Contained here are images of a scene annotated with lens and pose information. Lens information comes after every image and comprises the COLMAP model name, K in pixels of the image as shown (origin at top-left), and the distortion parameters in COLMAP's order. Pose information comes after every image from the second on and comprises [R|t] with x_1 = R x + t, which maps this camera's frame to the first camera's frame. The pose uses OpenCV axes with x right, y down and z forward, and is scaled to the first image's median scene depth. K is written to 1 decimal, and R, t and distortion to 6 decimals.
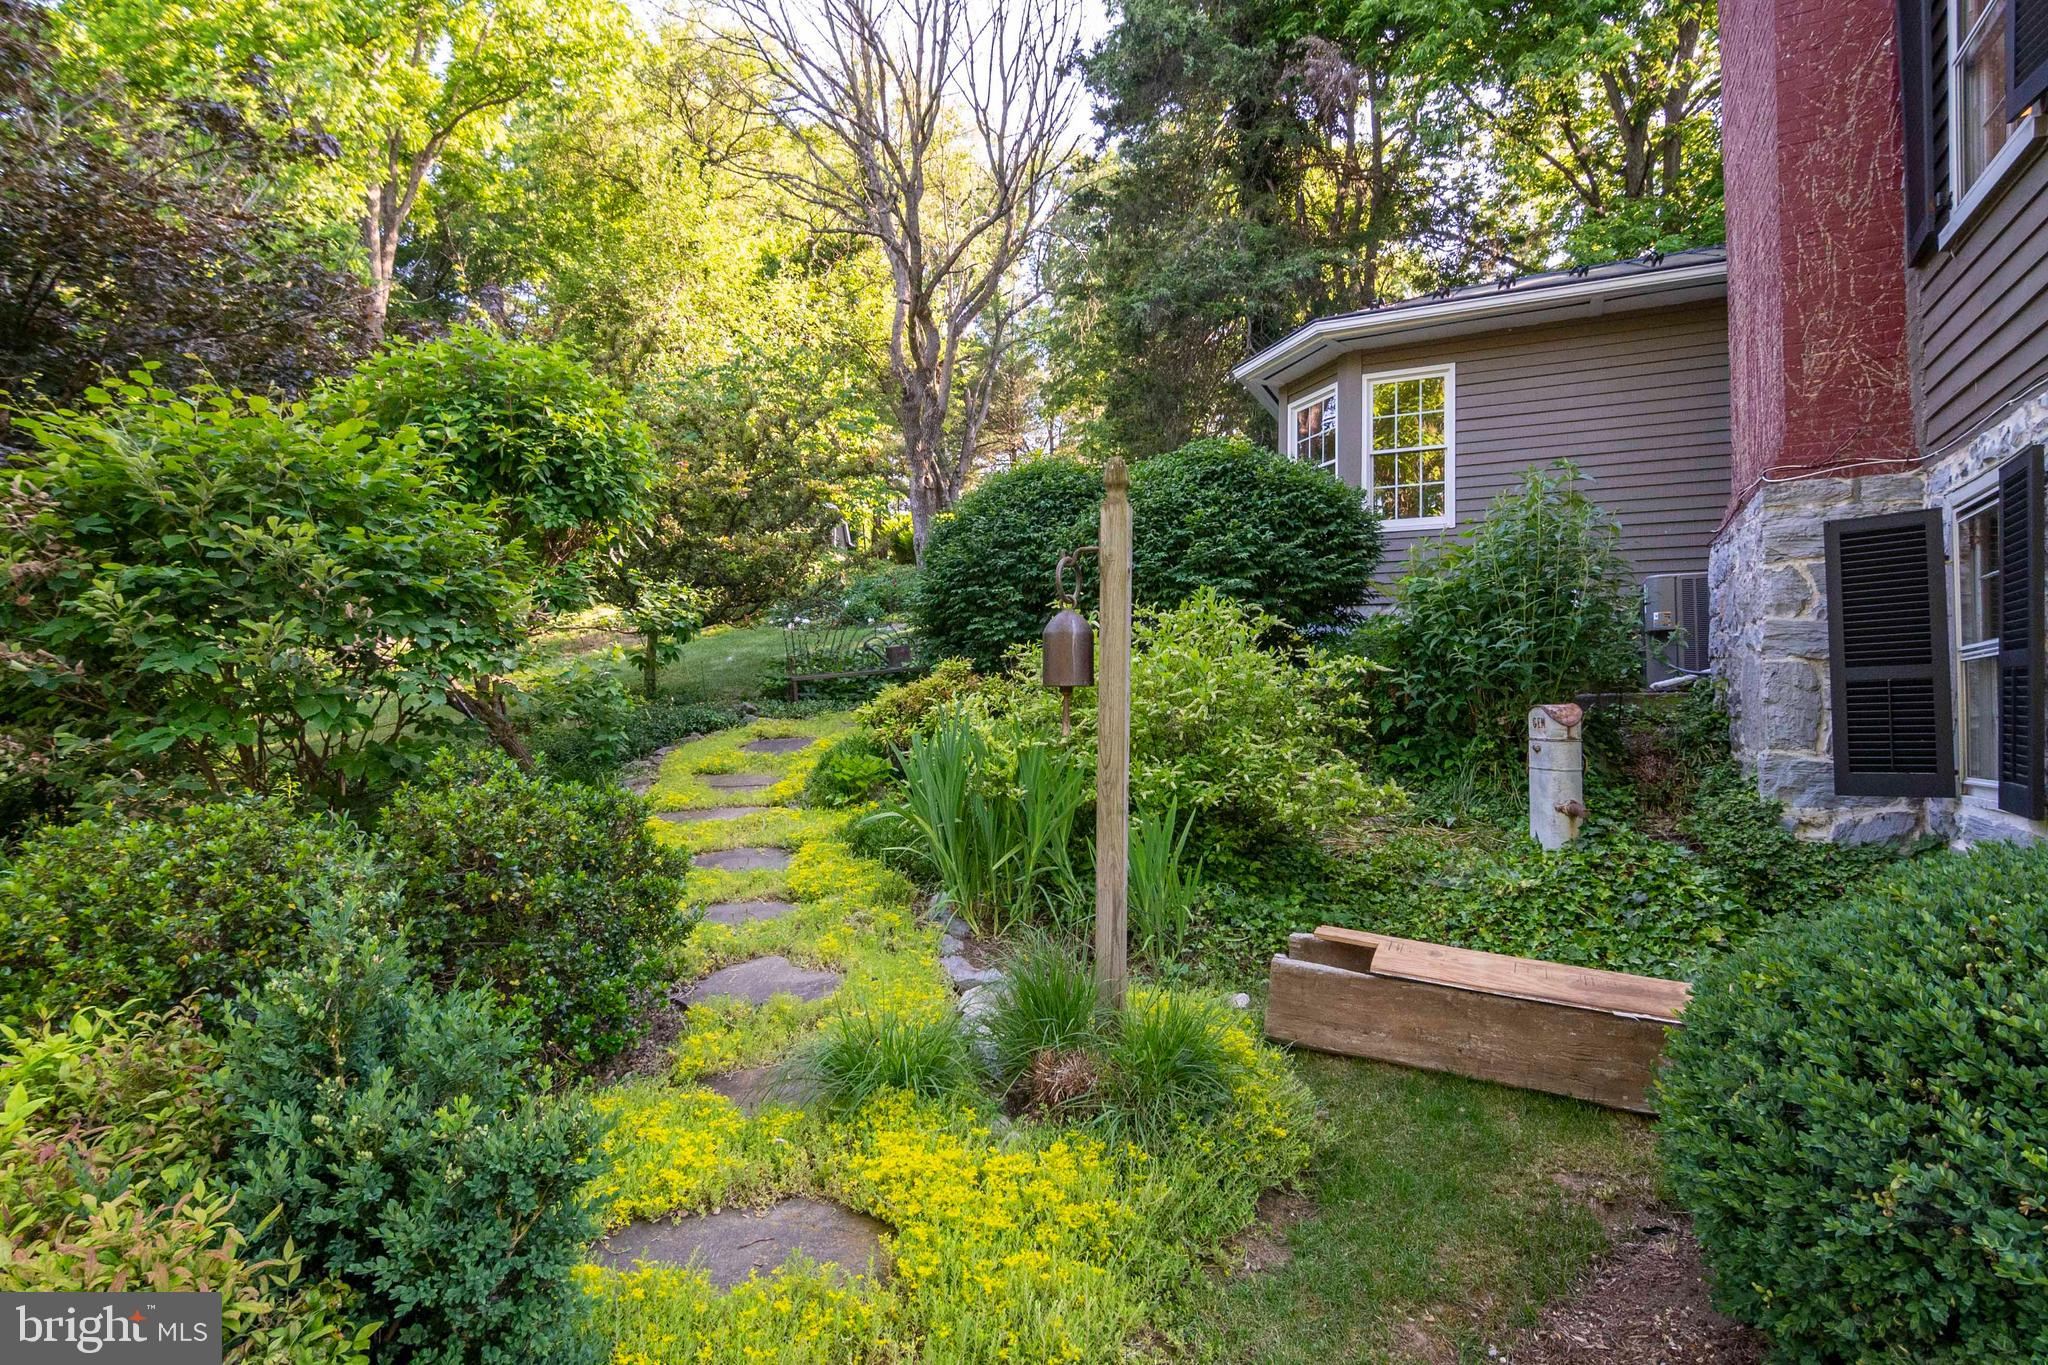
lens RADIAL K [[1044.1, 0, 1058.8], [0, 1044.1, 693.8], [0, 0, 1]] dist [-0.041012, 0.013460]
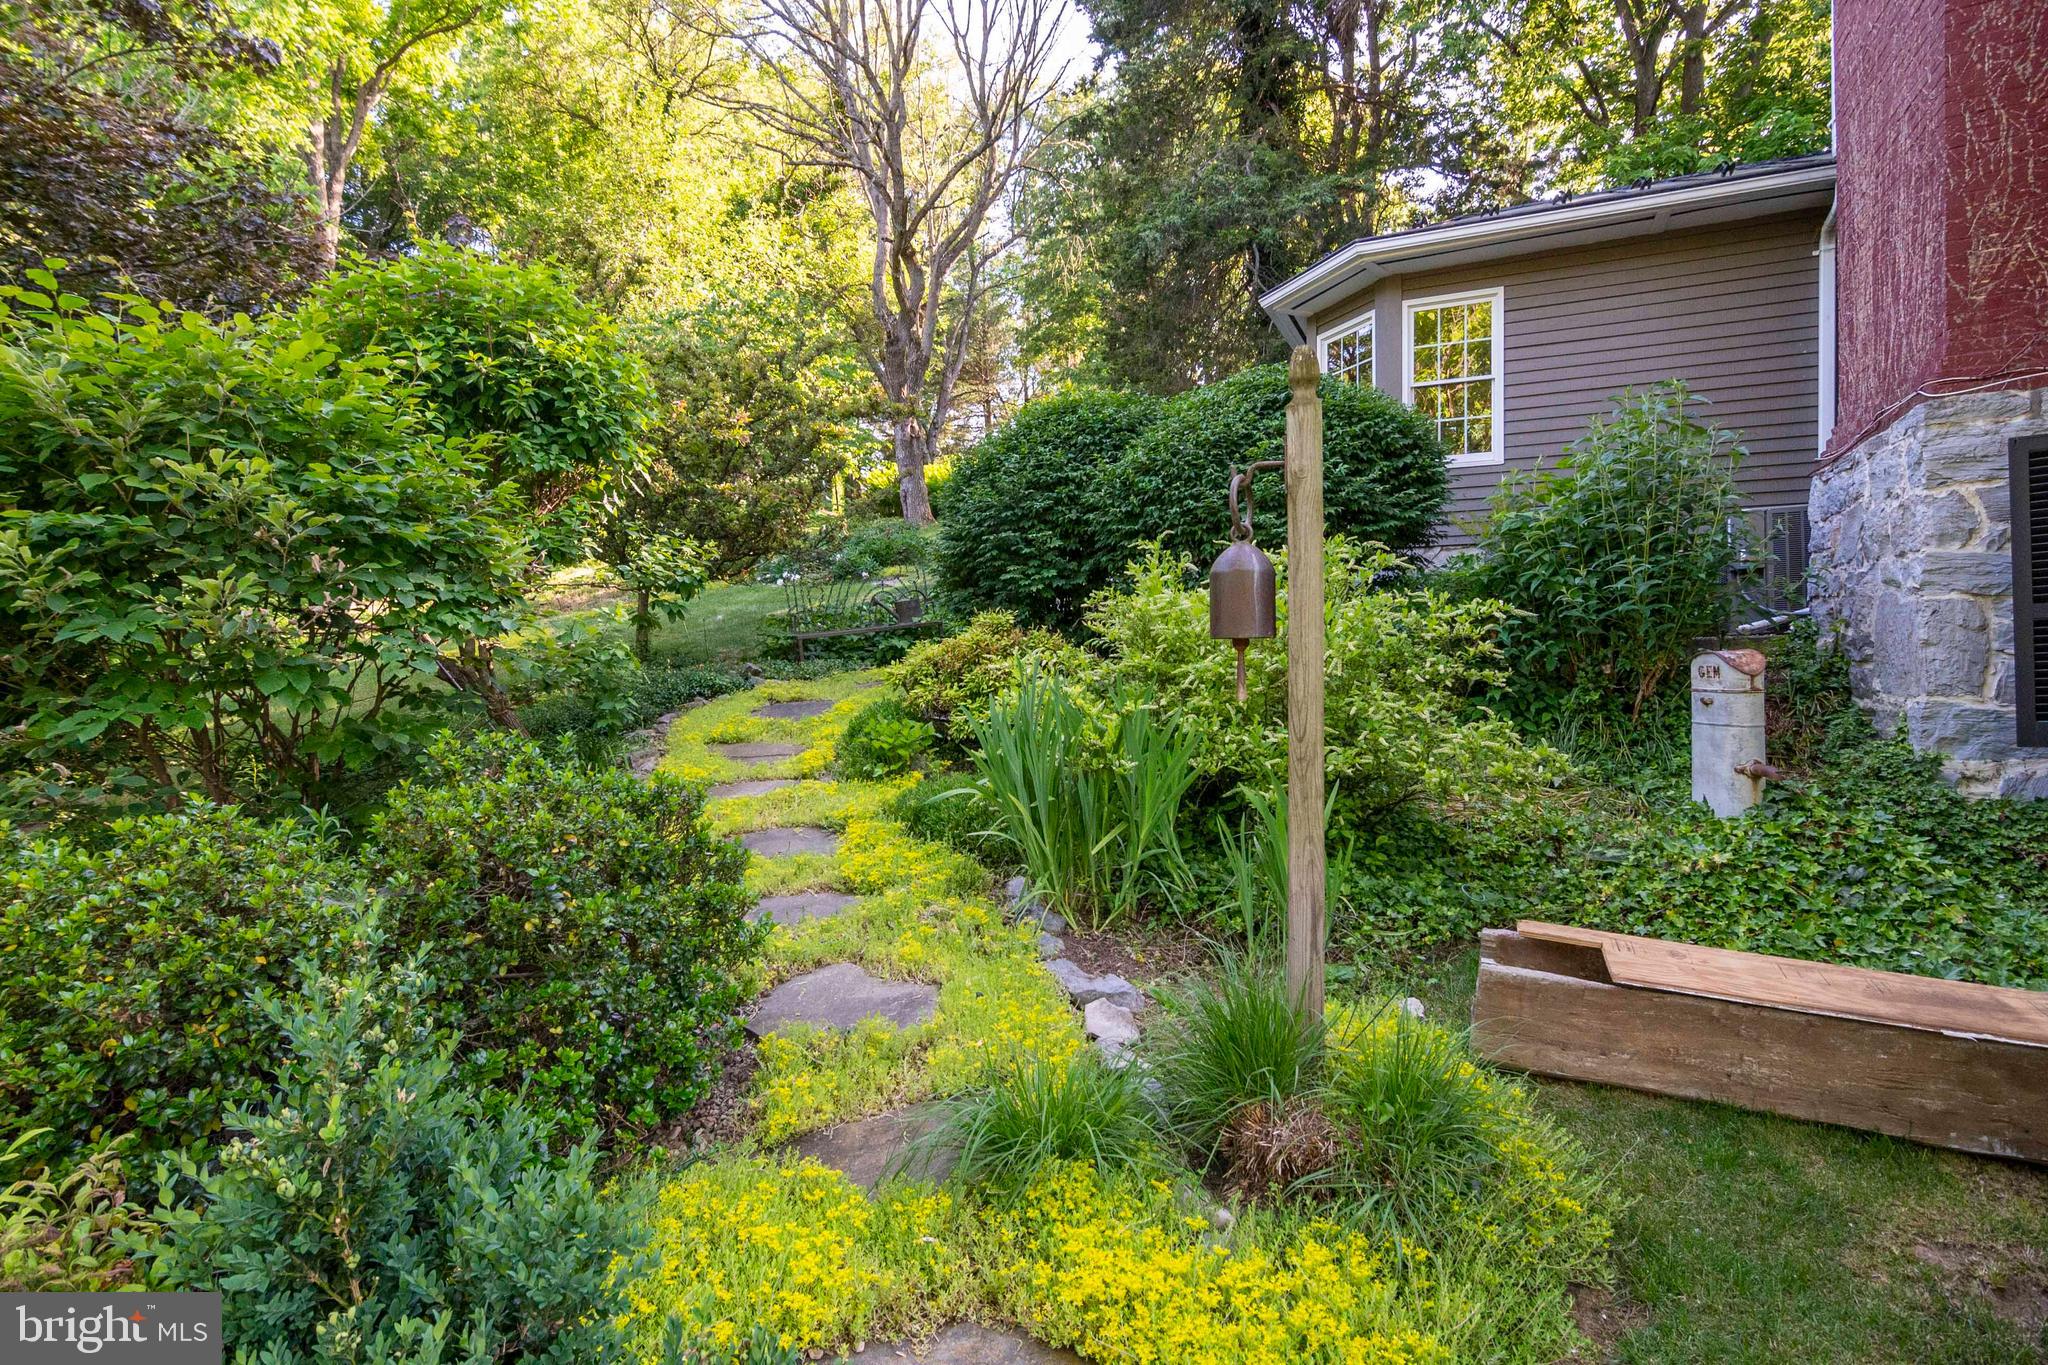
lens RADIAL K [[1044.1, 0, 1058.8], [0, 1044.1, 693.8], [0, 0, 1]] dist [-0.041012, 0.013460]
pose [[0.999580, -0.018924, 0.021928, -0.086448], [0.017938, 0.998856, 0.044321, -0.001508], [-0.022741, -0.043910, 0.998777, 0.119894]]
